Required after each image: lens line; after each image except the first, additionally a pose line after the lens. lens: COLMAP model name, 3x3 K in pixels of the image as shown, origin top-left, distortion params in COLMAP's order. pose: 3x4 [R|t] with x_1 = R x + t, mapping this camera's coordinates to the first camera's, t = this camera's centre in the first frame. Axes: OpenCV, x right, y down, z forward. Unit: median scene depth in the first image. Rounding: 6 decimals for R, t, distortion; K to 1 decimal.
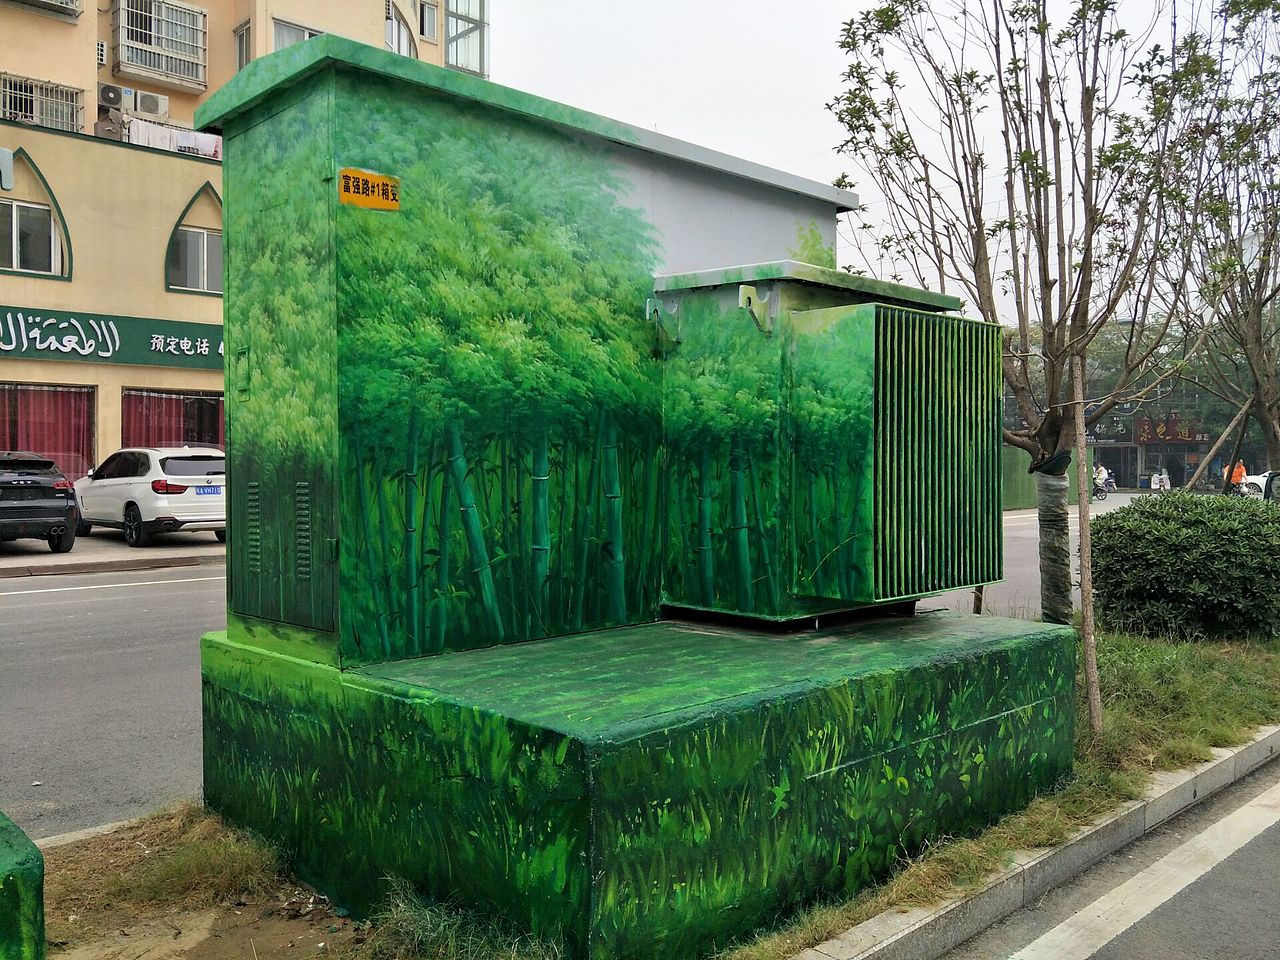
lens RADIAL K [[1085.6, 0, 636.3], [0, 1085.6, 471.3], [0, 0, 1]] dist [0.016545, -0.035275]
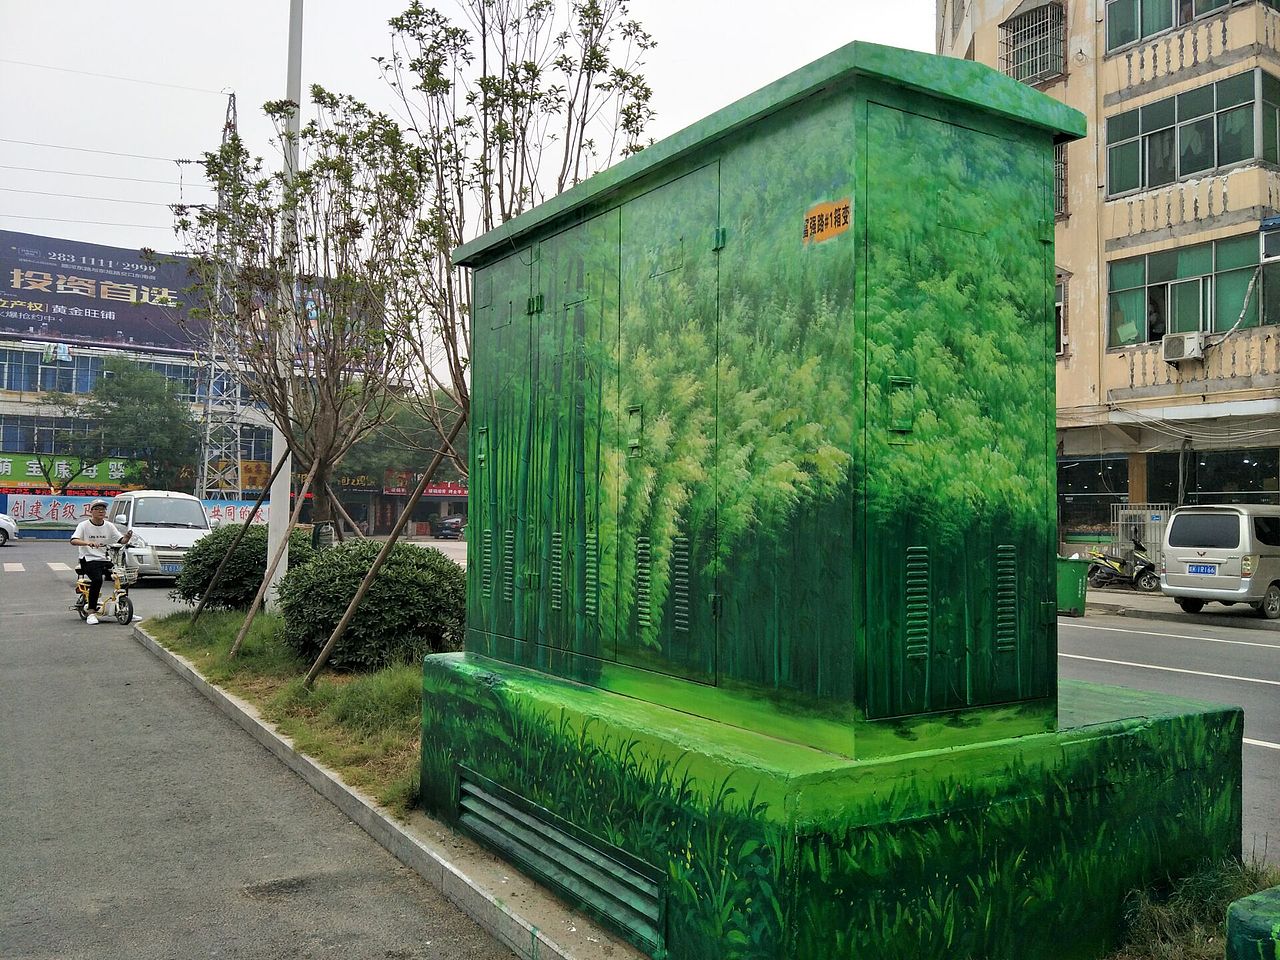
lens RADIAL K [[1085.6, 0, 644.0], [0, 1085.6, 473.4], [0, 0, 1]] dist [0.016545, -0.035275]
pose [[0.209951, 0.043039, 0.976764, -1.099778], [-0.008763, 0.999073, -0.042139, -0.007931], [-0.977673, 0.000288, 0.210134, 0.951950]]
